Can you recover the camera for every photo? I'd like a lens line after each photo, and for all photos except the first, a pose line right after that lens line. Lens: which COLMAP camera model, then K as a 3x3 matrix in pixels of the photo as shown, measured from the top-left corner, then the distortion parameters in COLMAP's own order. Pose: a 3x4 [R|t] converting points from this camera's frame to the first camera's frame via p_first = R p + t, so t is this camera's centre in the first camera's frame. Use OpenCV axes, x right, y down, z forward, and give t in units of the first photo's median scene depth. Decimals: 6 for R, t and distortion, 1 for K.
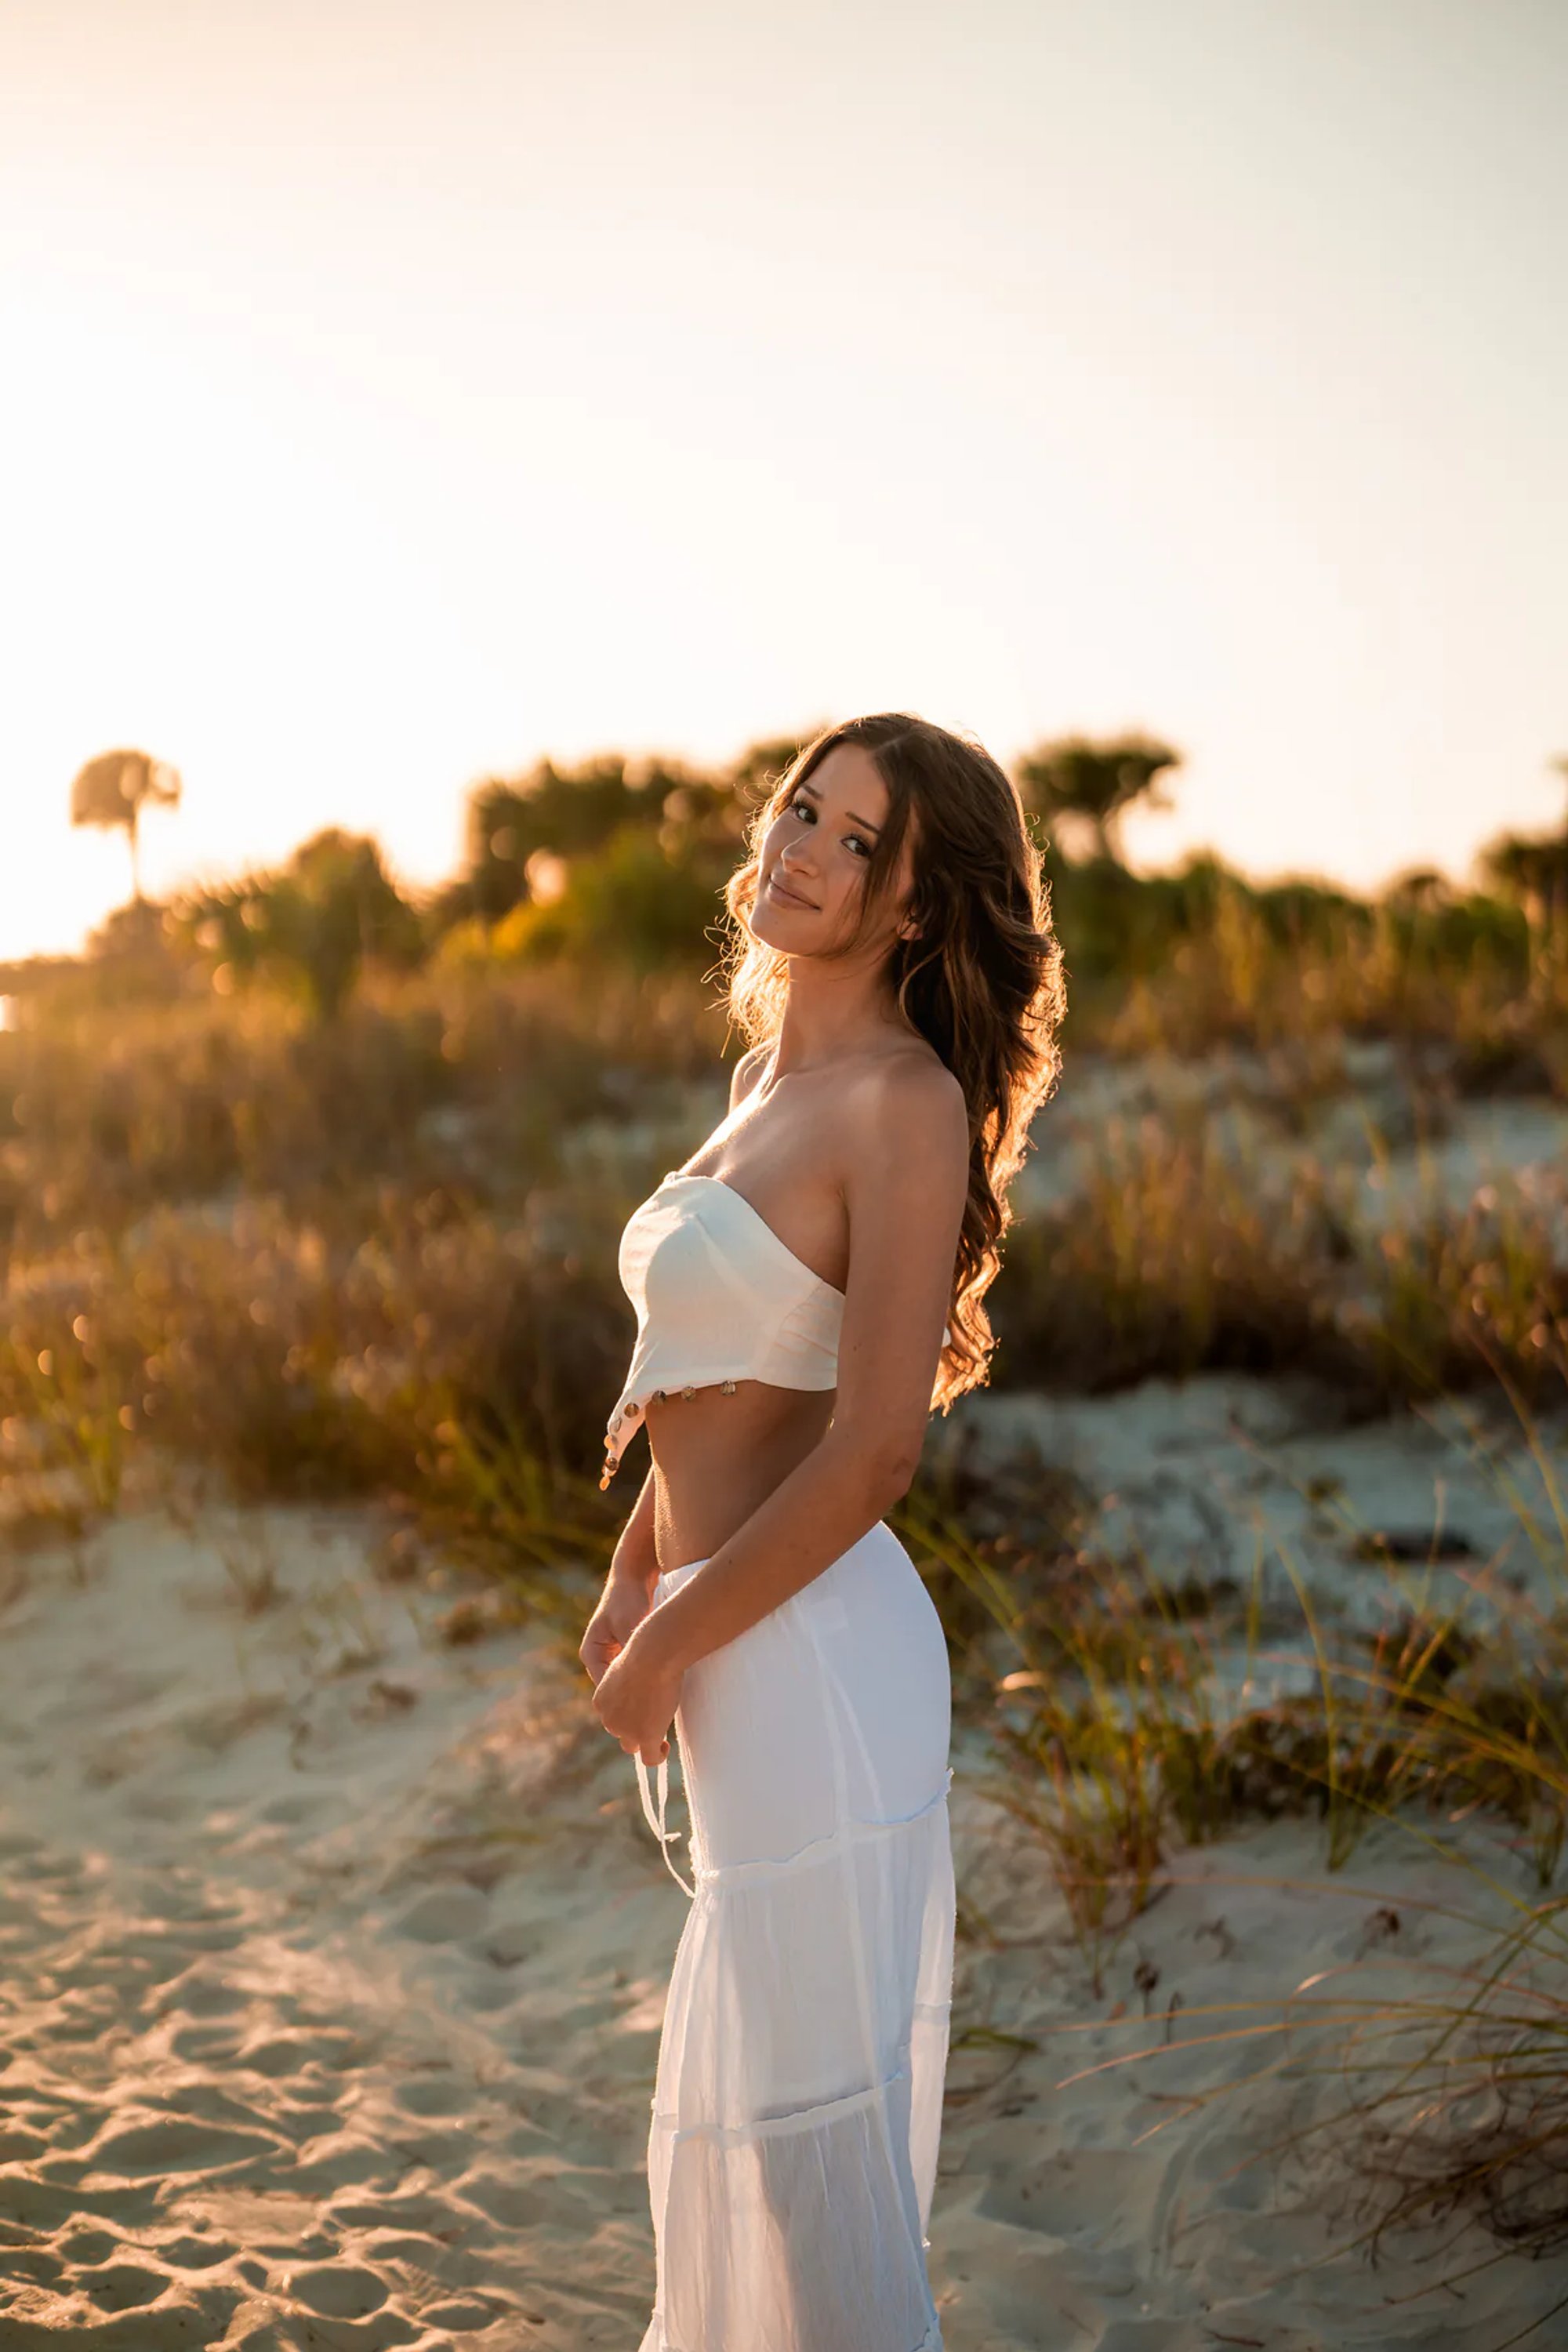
lens RADIAL K [[3323.4, 0, 785.9], [0, 3323.4, 1170.2], [0, 0, 1]] dist [-0.061367, 0.000000]
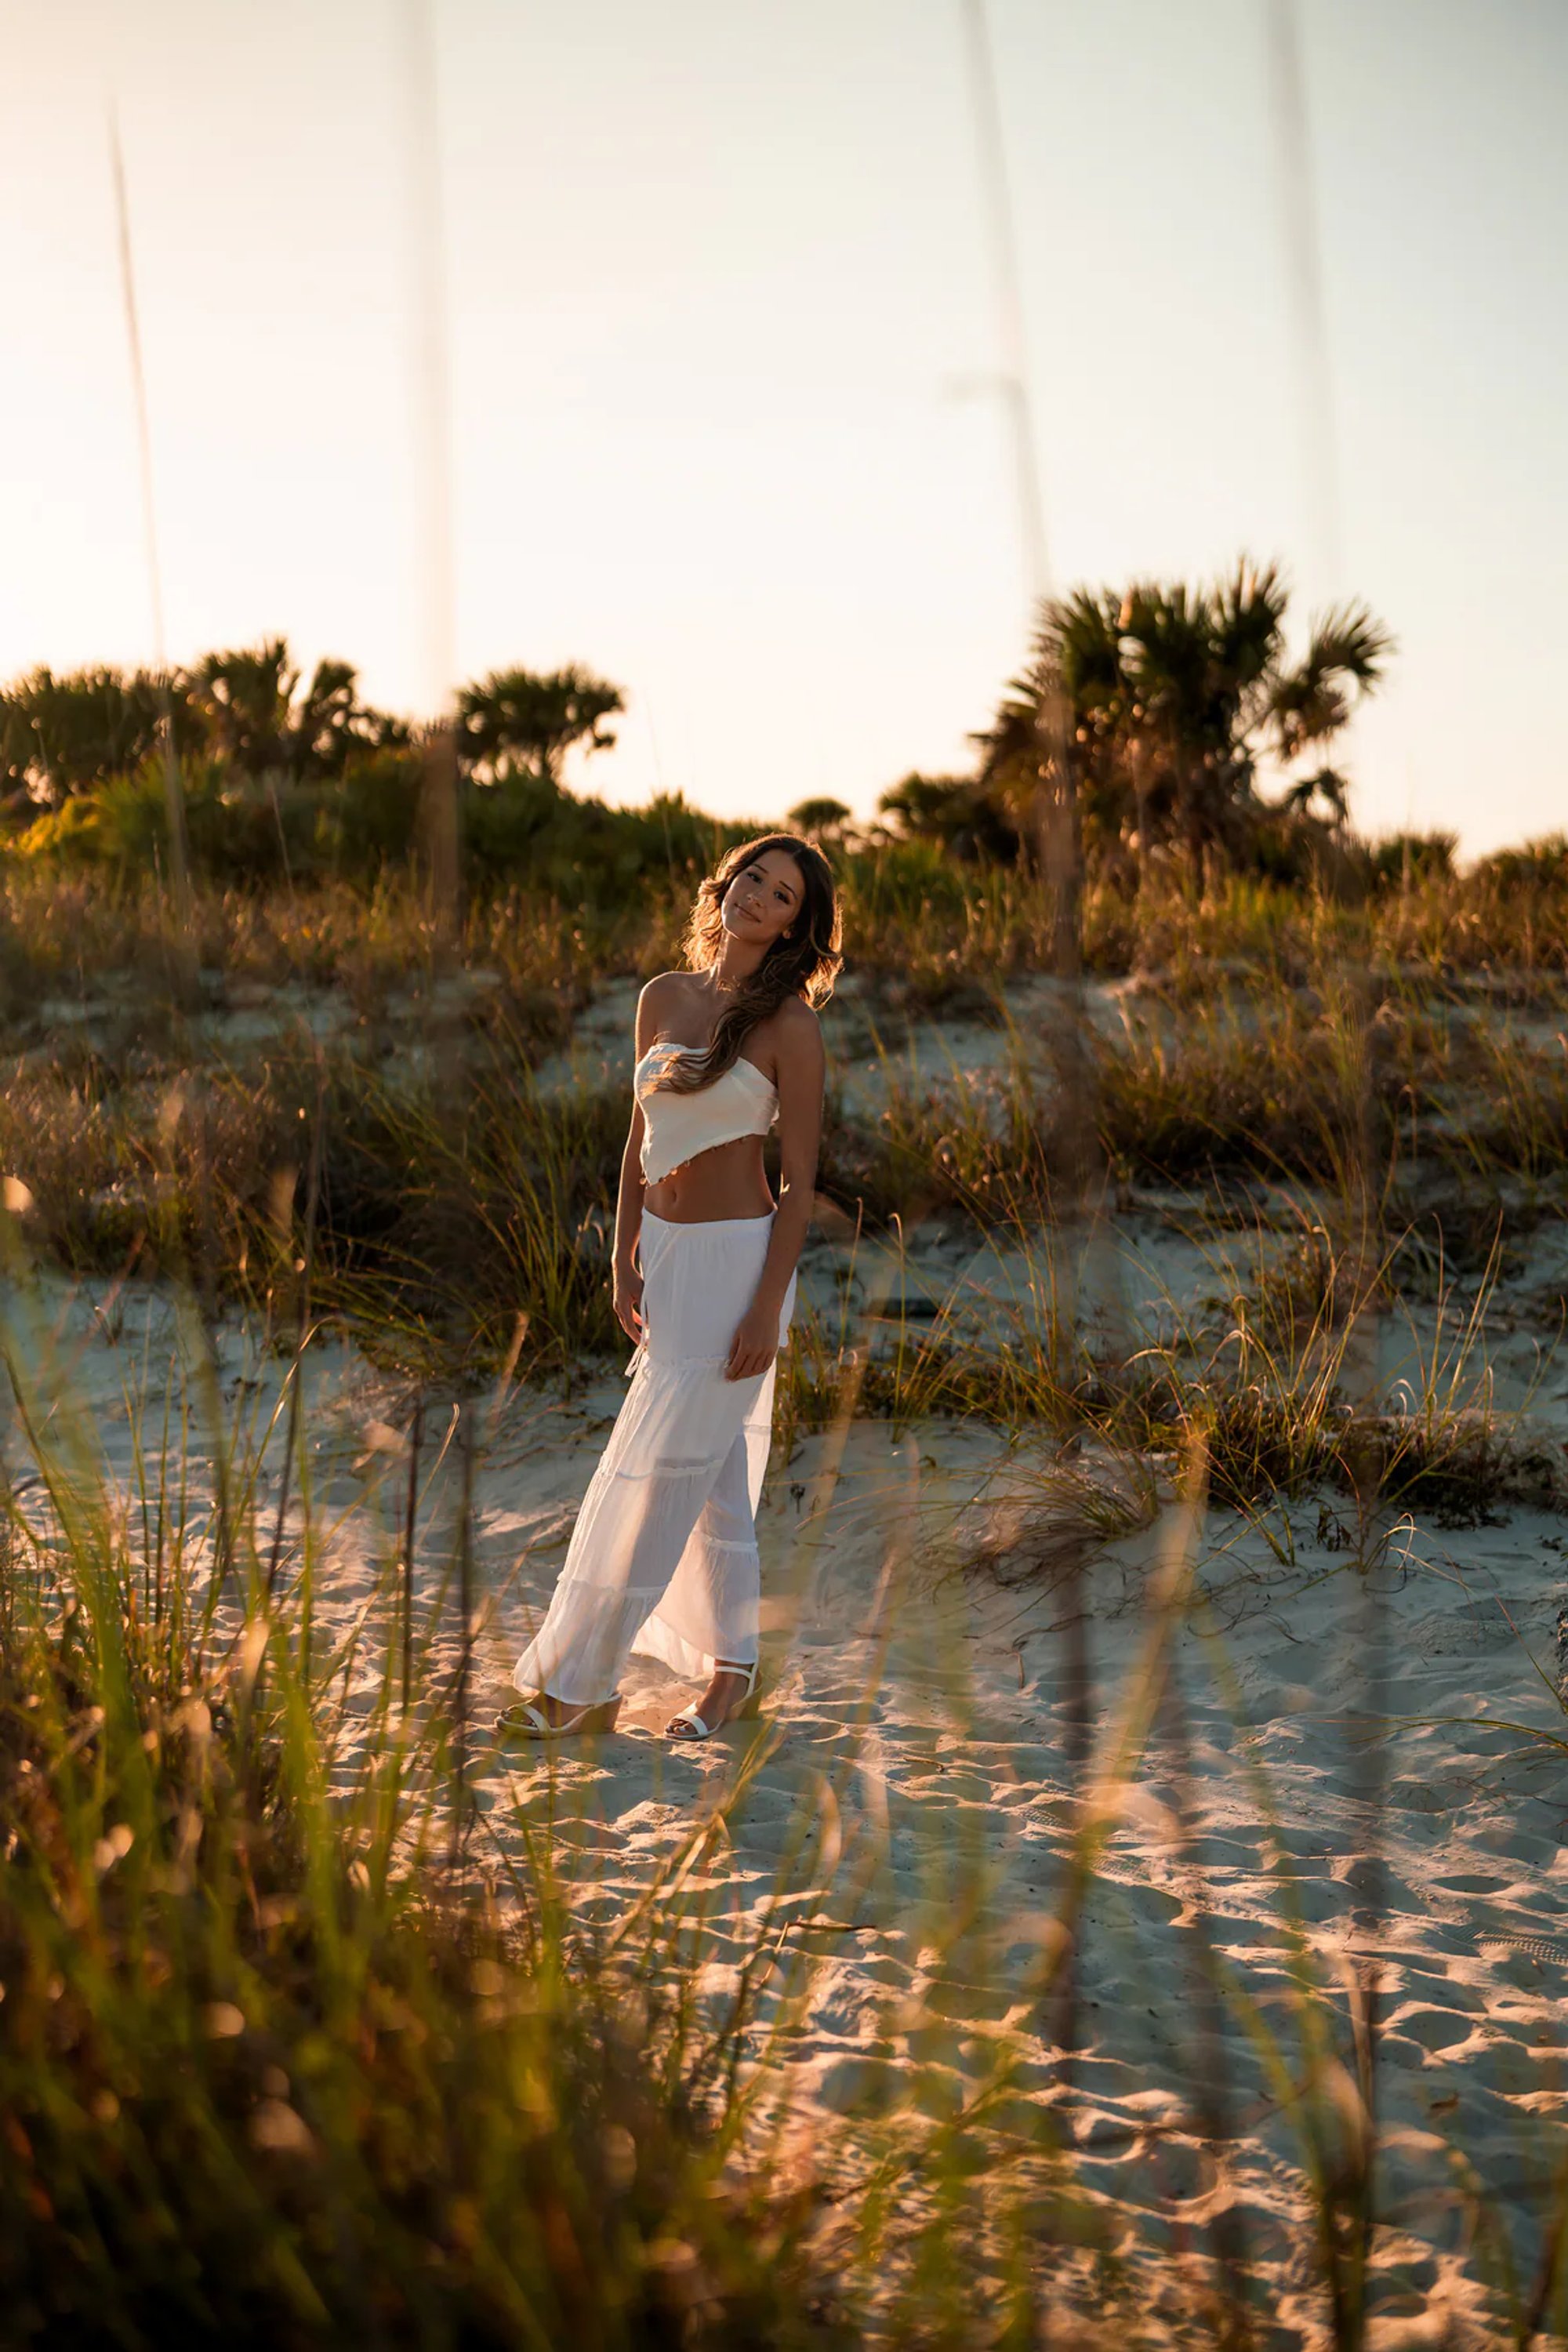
lens RADIAL K [[3323.4, 0, 782.4], [0, 3323.4, 1177.8], [0, 0, 1]] dist [-0.061367, 0.000000]
pose [[0.982503, 0.027423, 0.184216, -0.175697], [-0.032703, 0.999135, 0.025682, 0.018694], [-0.183353, -0.031258, 0.982550, -0.573610]]
